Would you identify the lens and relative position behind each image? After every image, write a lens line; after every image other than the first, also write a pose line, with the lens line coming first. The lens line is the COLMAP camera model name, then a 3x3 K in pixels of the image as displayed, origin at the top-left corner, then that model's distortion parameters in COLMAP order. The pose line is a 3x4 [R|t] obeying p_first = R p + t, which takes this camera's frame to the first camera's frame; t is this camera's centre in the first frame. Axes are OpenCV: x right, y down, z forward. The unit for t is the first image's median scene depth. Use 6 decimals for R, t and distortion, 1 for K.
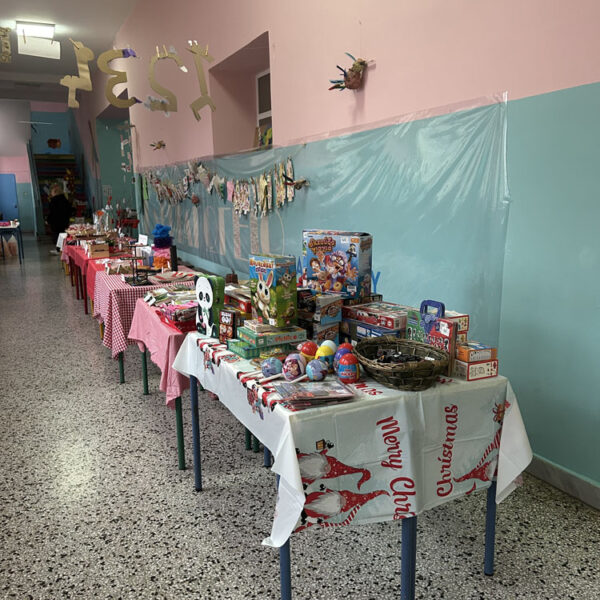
lens RADIAL K [[589.5, 0, 300.0], [0, 589.5, 300.0], [0, 0, 1]] dist [0.099767, -0.226429]
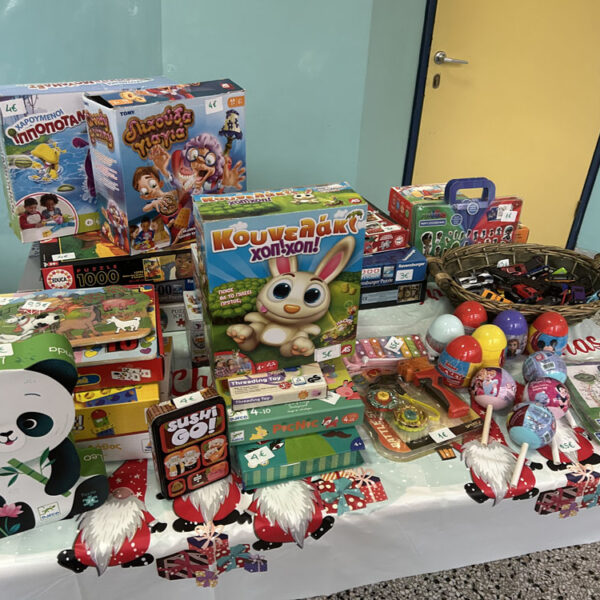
lens RADIAL K [[589.5, 0, 300.0], [0, 589.5, 300.0], [0, 0, 1]] dist [0.099767, -0.226429]
pose [[0.222952, -0.486511, 0.844748, -0.341686], [0.138660, 0.873576, 0.466518, -0.169766], [-0.964918, 0.013121, 0.262225, 0.826068]]
